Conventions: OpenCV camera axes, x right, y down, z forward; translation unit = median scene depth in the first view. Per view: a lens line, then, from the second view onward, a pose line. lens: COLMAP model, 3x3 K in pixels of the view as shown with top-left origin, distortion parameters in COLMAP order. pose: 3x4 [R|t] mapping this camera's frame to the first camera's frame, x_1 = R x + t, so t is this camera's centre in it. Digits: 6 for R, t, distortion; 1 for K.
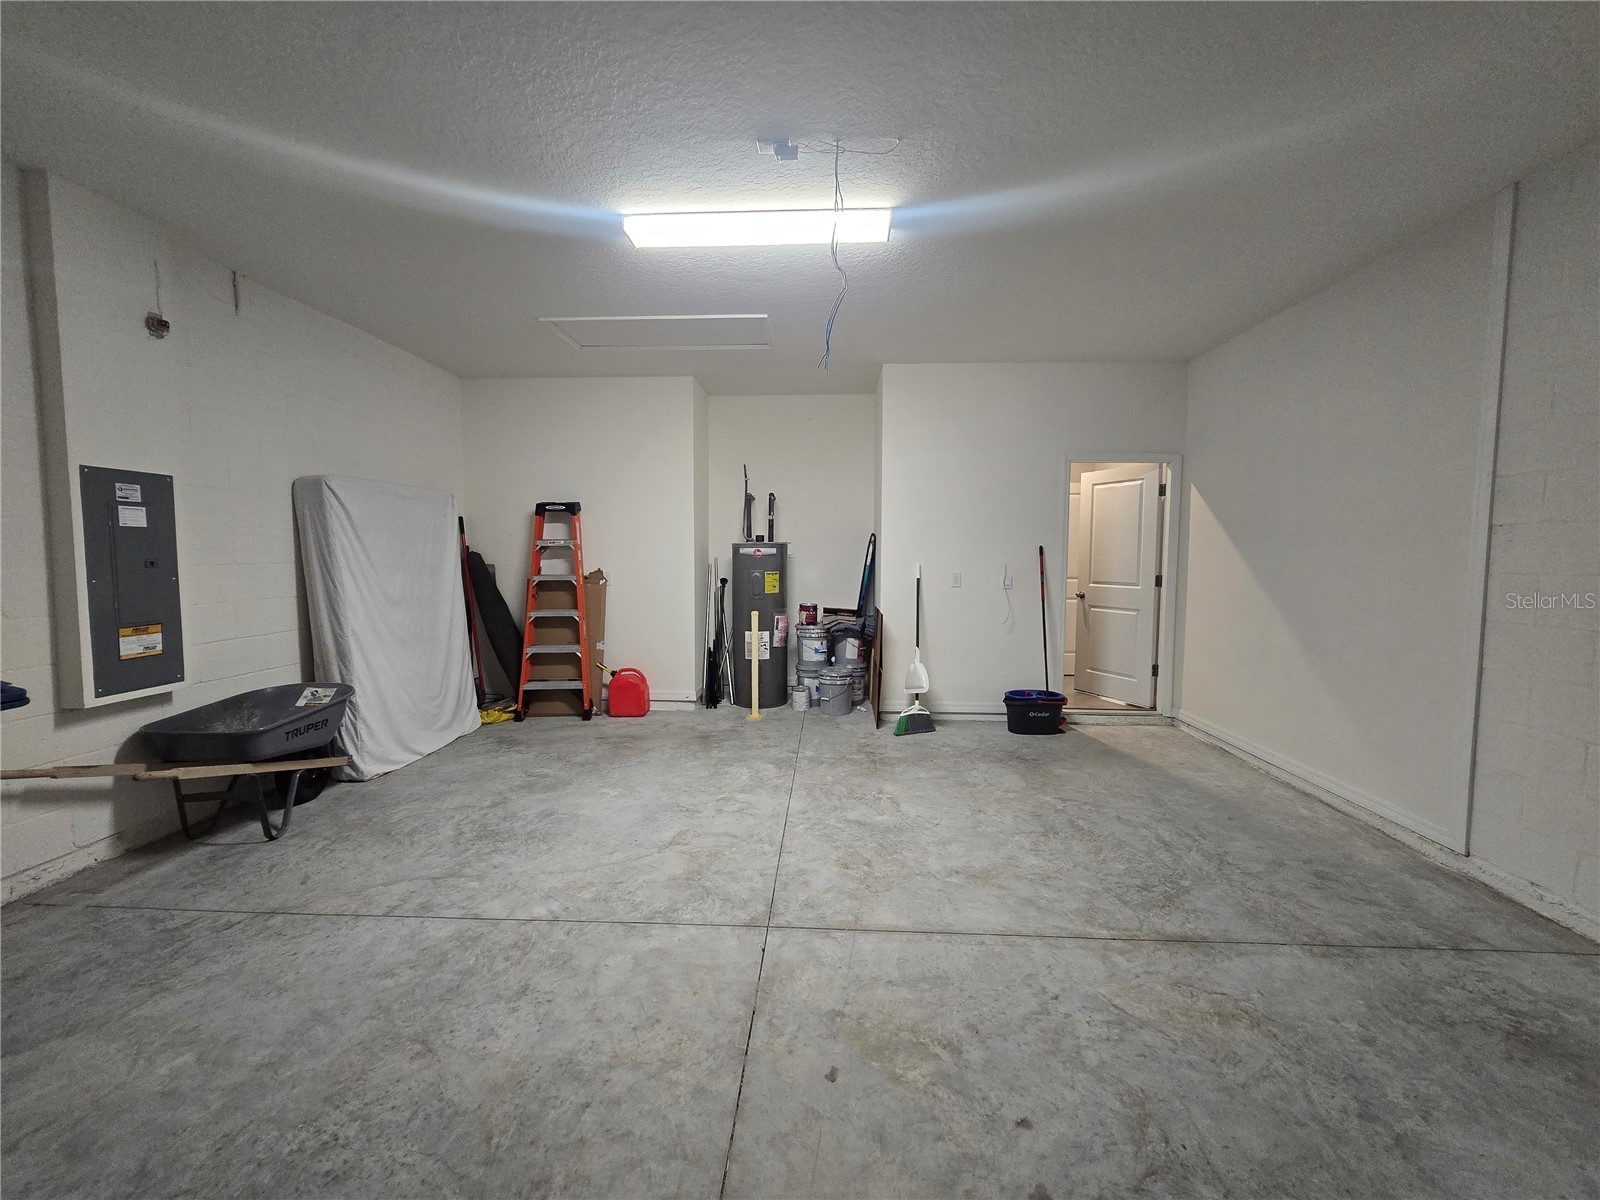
lens RADIAL K [[655.7, 0, 803.1], [0, 655.7, 598.8], [0, 0, 1]] dist [-0.003227, 0.000041]
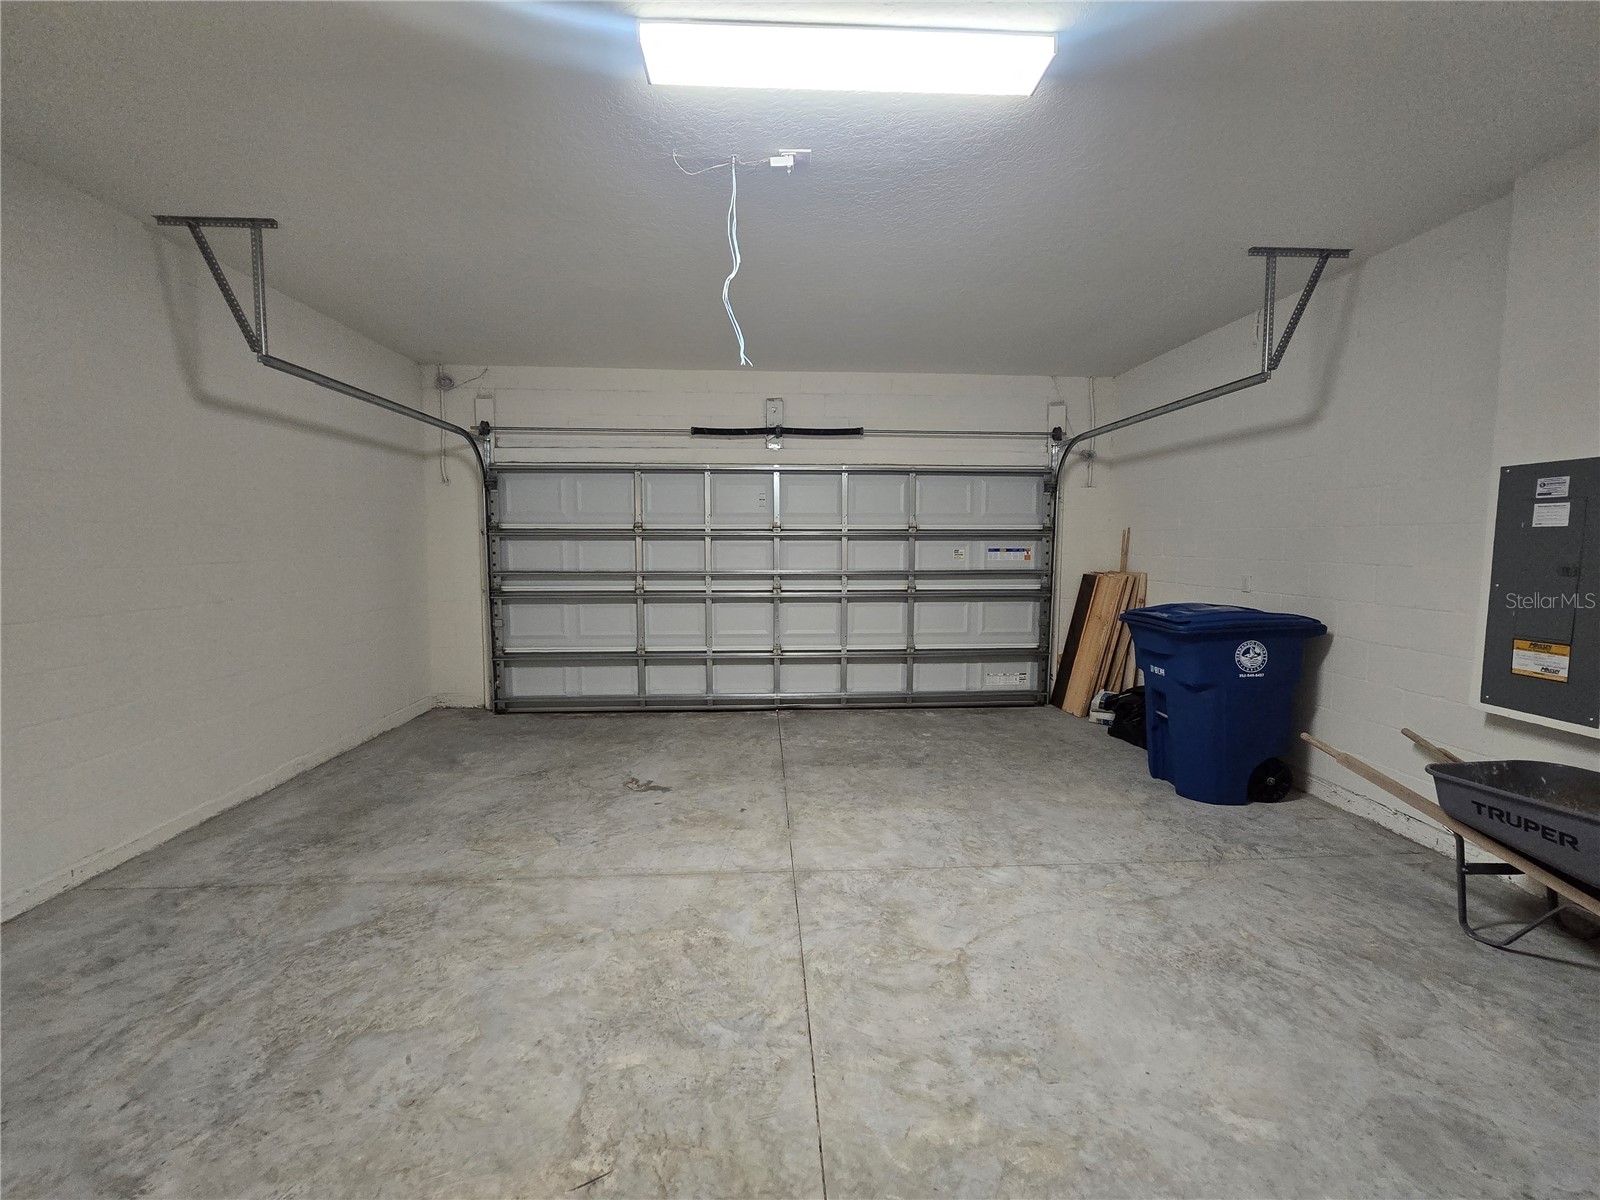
lens RADIAL K [[655.7, 0, 801.6], [0, 655.7, 595.2], [0, 0, 1]] dist [-0.003227, 0.000041]
pose [[-0.994304, 0.003611, -0.106521, 0.048169], [-0.012358, 0.988778, 0.148879, -0.143283], [0.105864, 0.149347, -0.983101, 1.832286]]
